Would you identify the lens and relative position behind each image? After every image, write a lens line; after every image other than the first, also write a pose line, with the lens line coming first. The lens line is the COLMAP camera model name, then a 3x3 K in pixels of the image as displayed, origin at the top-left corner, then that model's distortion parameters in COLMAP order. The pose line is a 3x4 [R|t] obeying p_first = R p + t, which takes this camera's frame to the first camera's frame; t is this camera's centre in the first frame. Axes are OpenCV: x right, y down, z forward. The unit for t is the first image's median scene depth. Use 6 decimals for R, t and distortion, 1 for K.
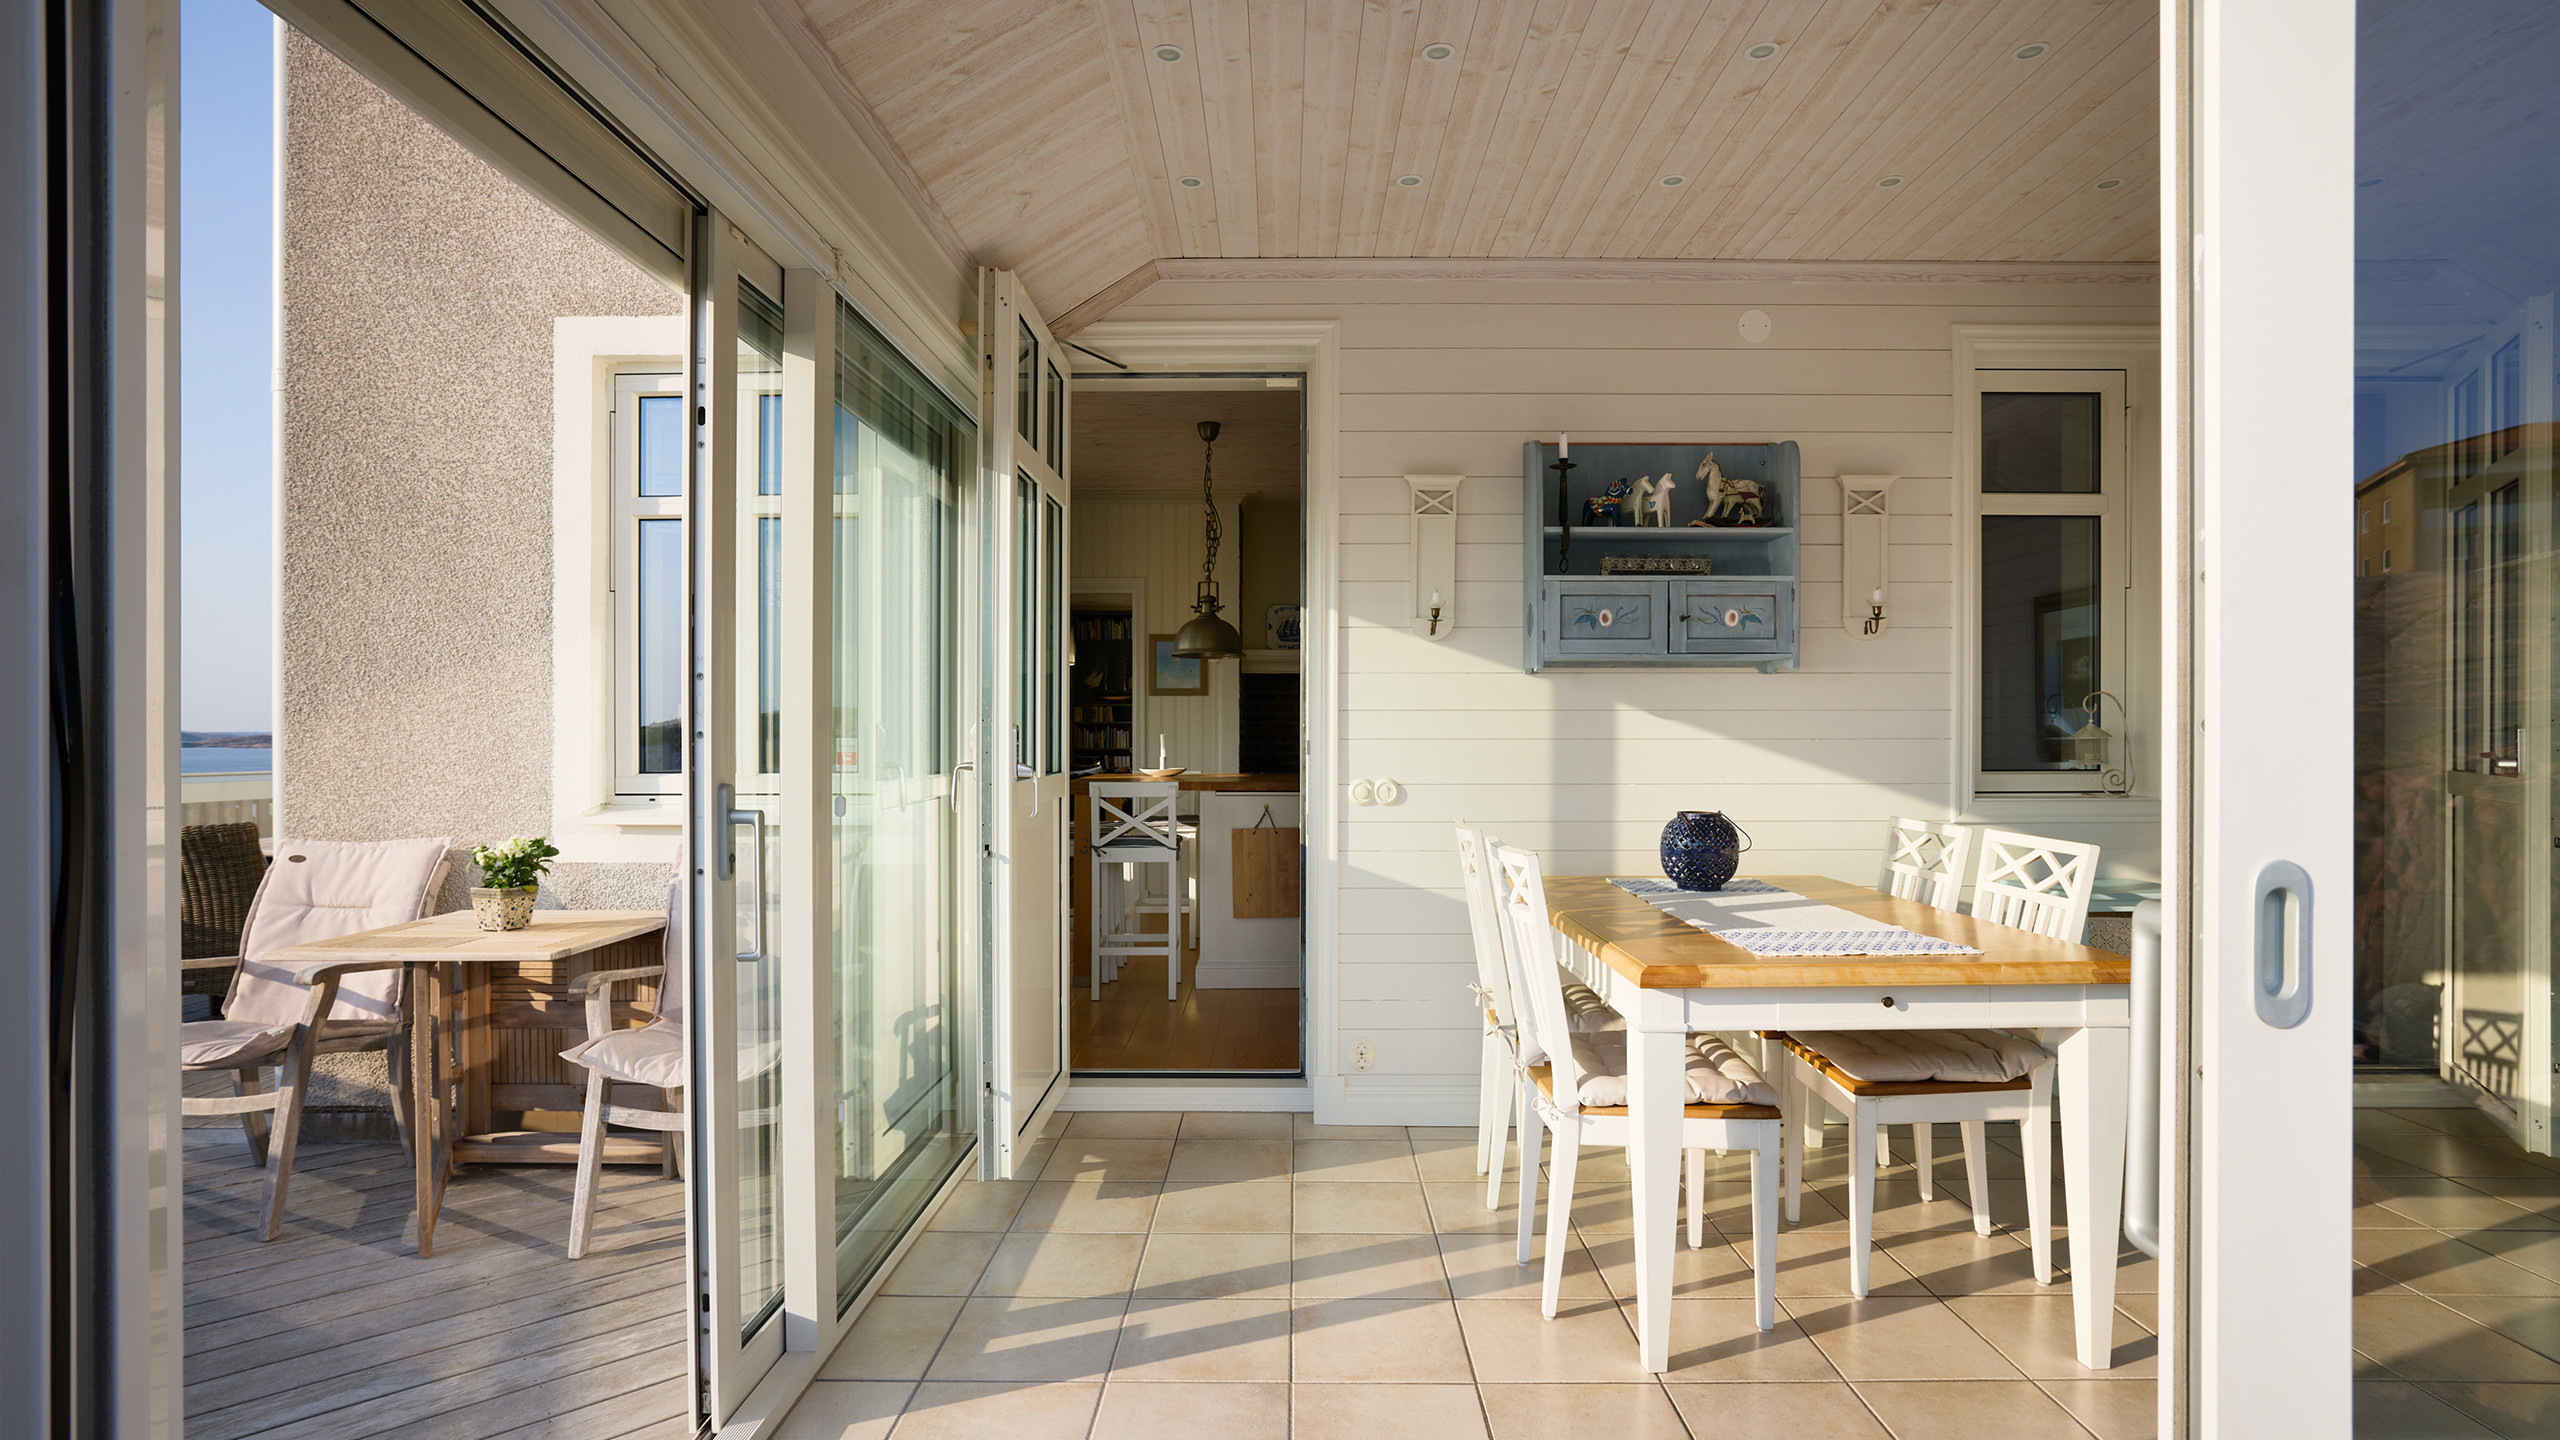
lens RADIAL K [[1324.2, 0, 1280.0], [0, 1324.2, 720.0], [0, 0, 1]] dist [-0.001123, 0.000086]
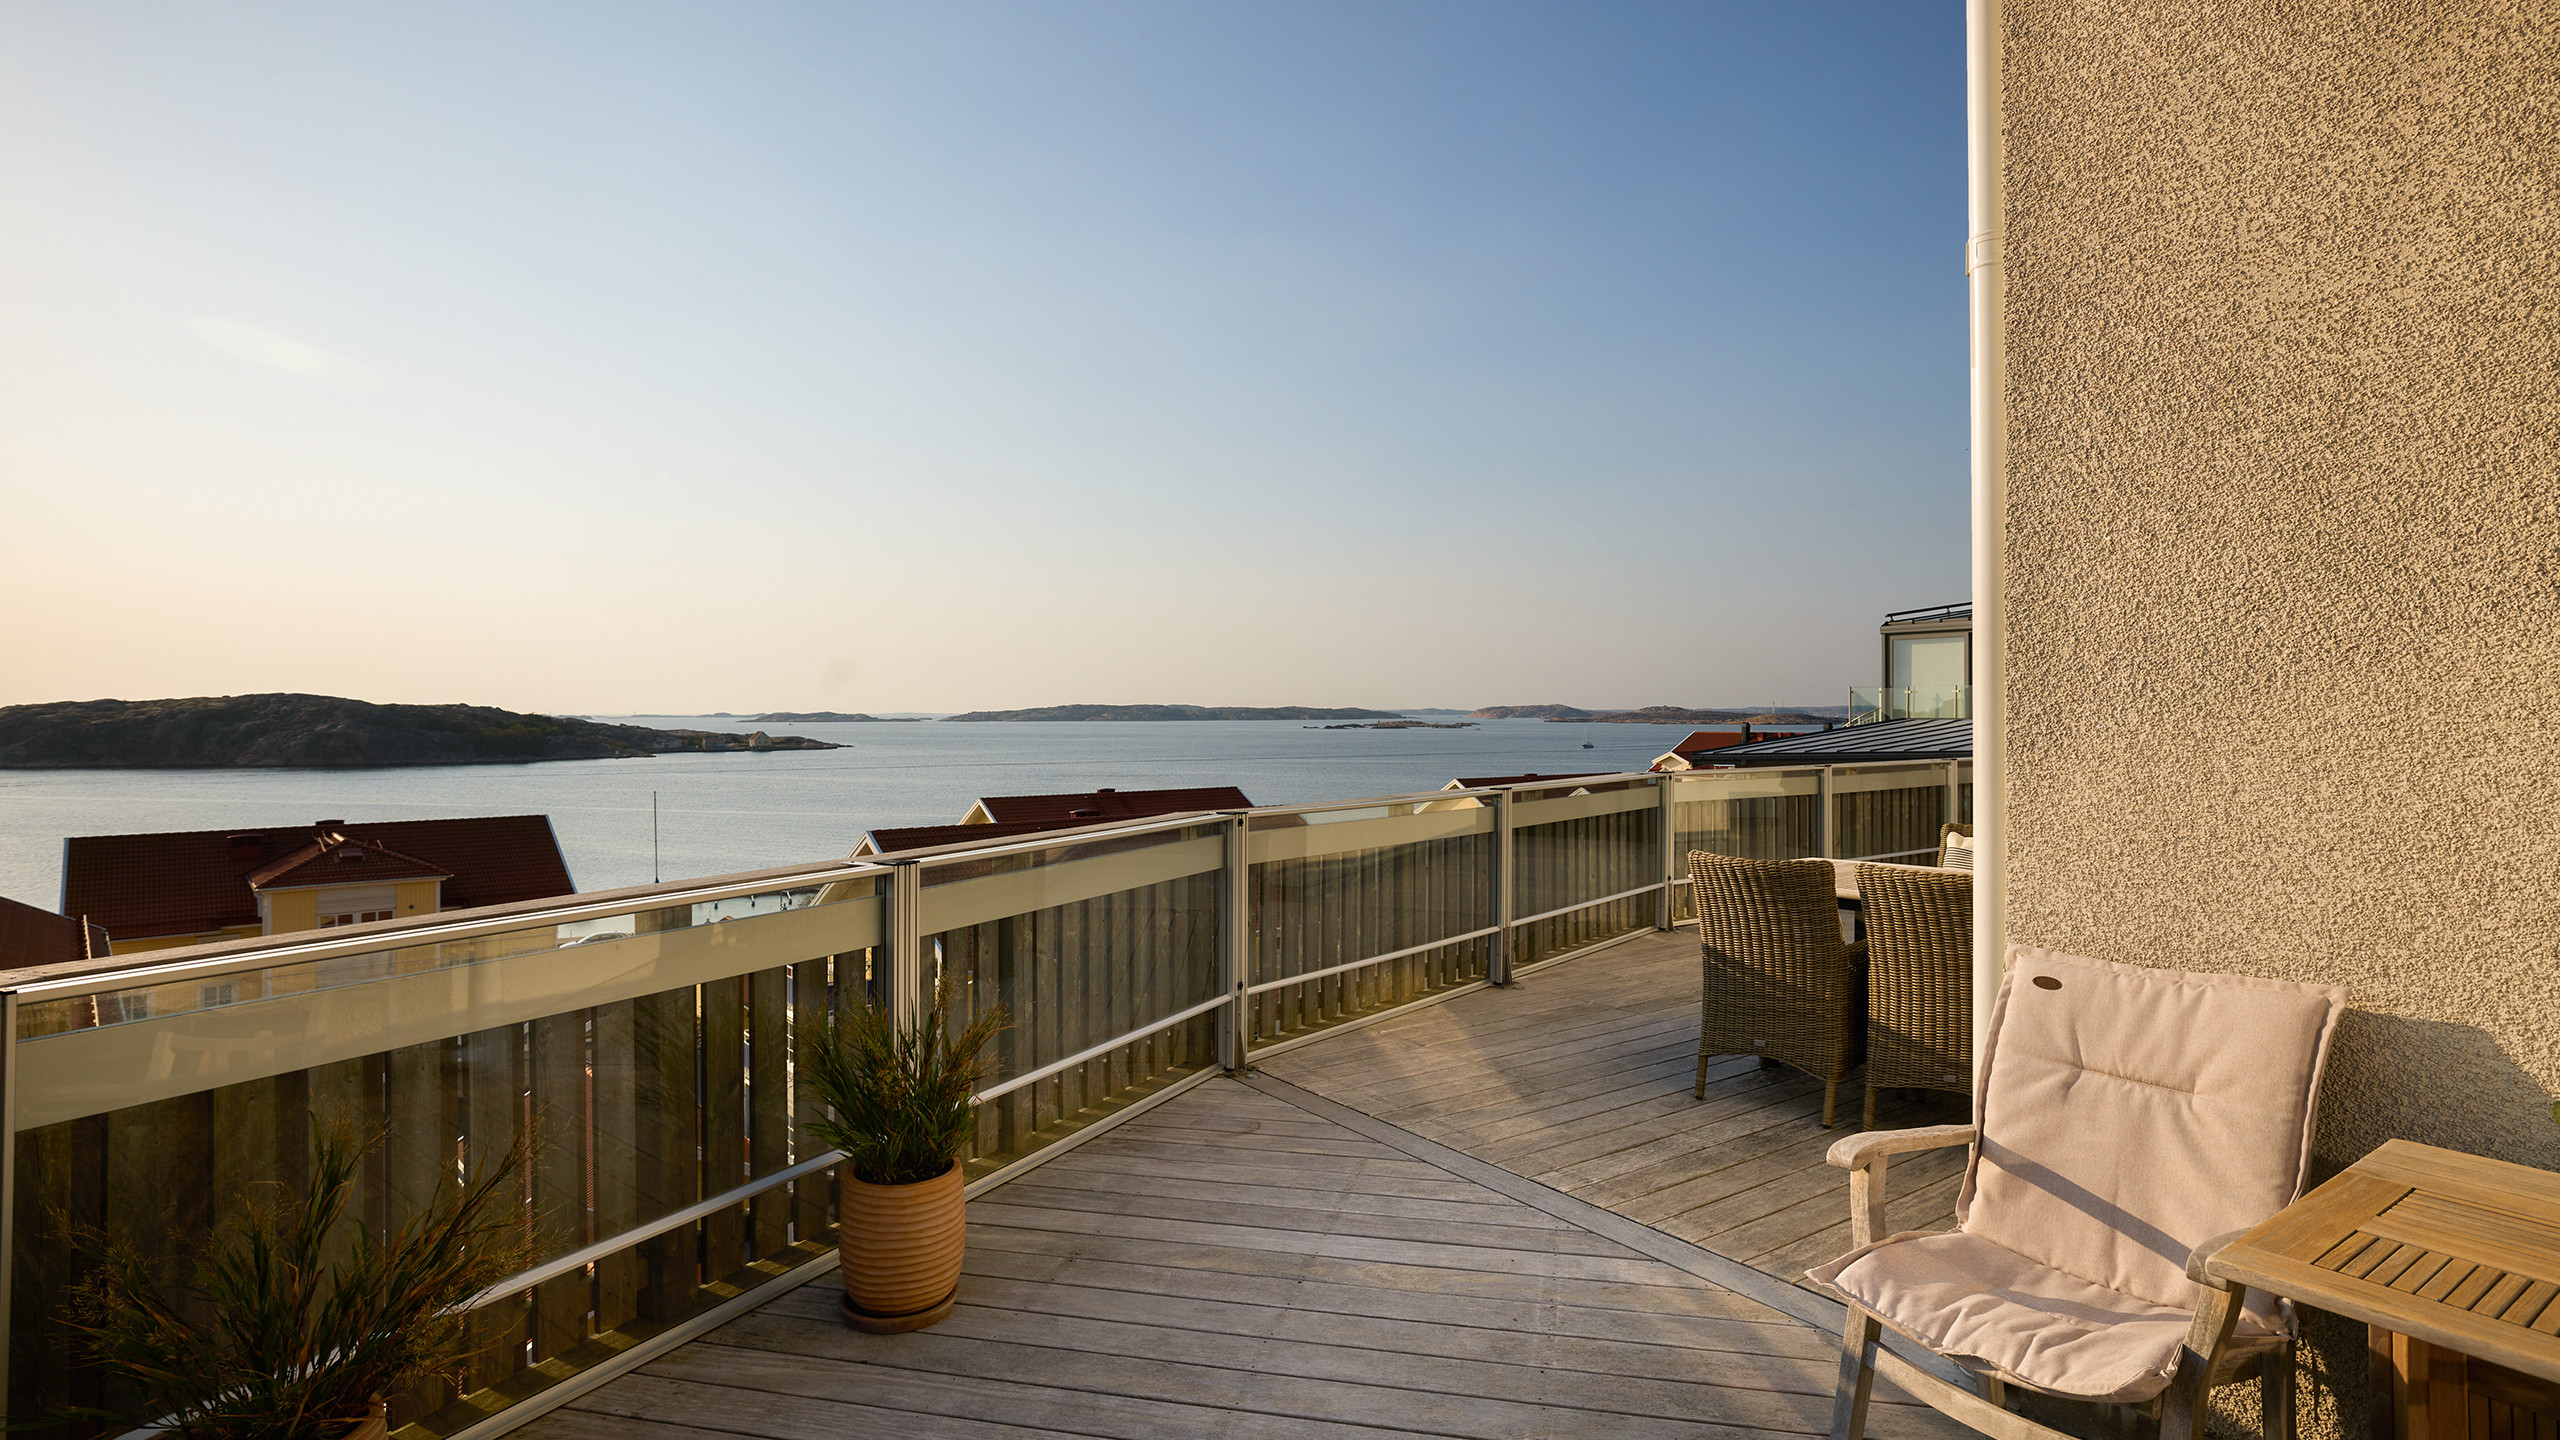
lens RADIAL K [[1302.3, 0, 1280.0], [0, 1302.3, 720.0], [0, 0, 1]] dist [0.000999, 0.000281]
pose [[0.593778, 0.005059, -0.804613, -0.447210], [-0.001077, 0.999984, 0.005493, -0.022452], [0.804628, -0.002395, 0.593775, 0.328251]]
